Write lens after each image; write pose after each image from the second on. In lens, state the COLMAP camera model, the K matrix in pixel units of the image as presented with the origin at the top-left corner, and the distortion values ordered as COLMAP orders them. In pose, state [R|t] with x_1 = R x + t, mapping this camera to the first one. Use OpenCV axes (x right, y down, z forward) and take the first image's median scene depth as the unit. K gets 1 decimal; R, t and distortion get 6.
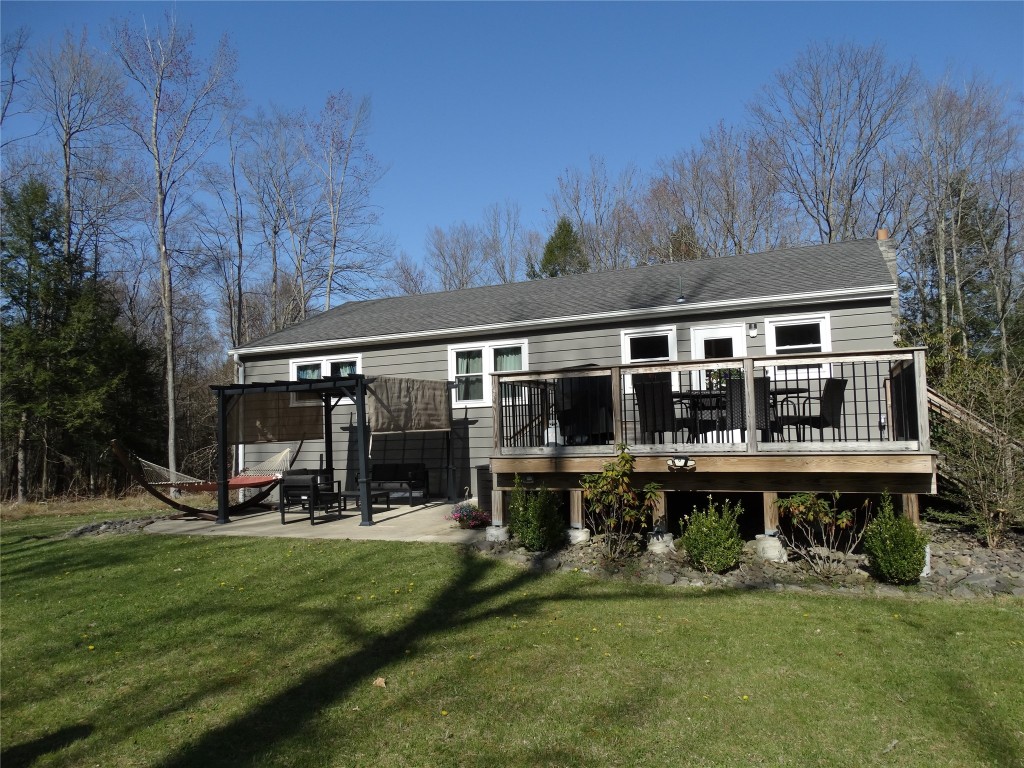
lens RADIAL K [[727.1, 0, 513.0], [0, 727.1, 384.6], [0, 0, 1]] dist [-0.004166, 0.003315]
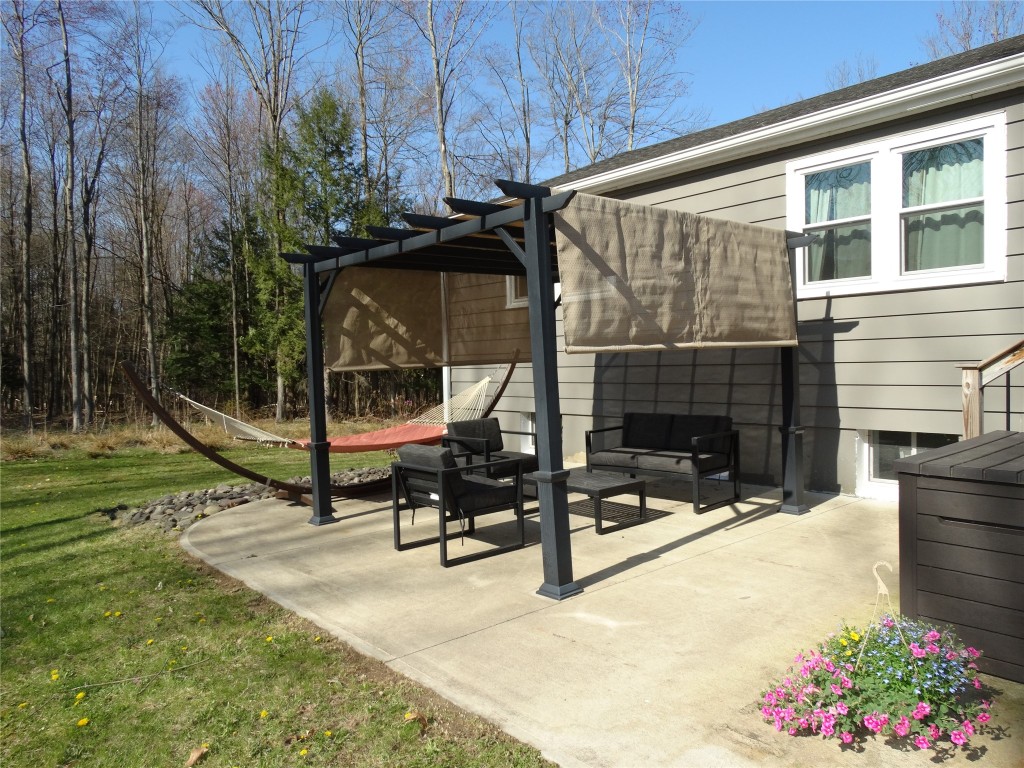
lens RADIAL K [[727.1, 0, 508.9], [0, 727.1, 377.2], [0, 0, 1]] dist [-0.004166, 0.003315]
pose [[0.905142, 0.018877, -0.424690, -0.051986], [0.022408, 0.995506, 0.092007, 0.036455], [0.424519, -0.092796, 0.900651, 0.508735]]
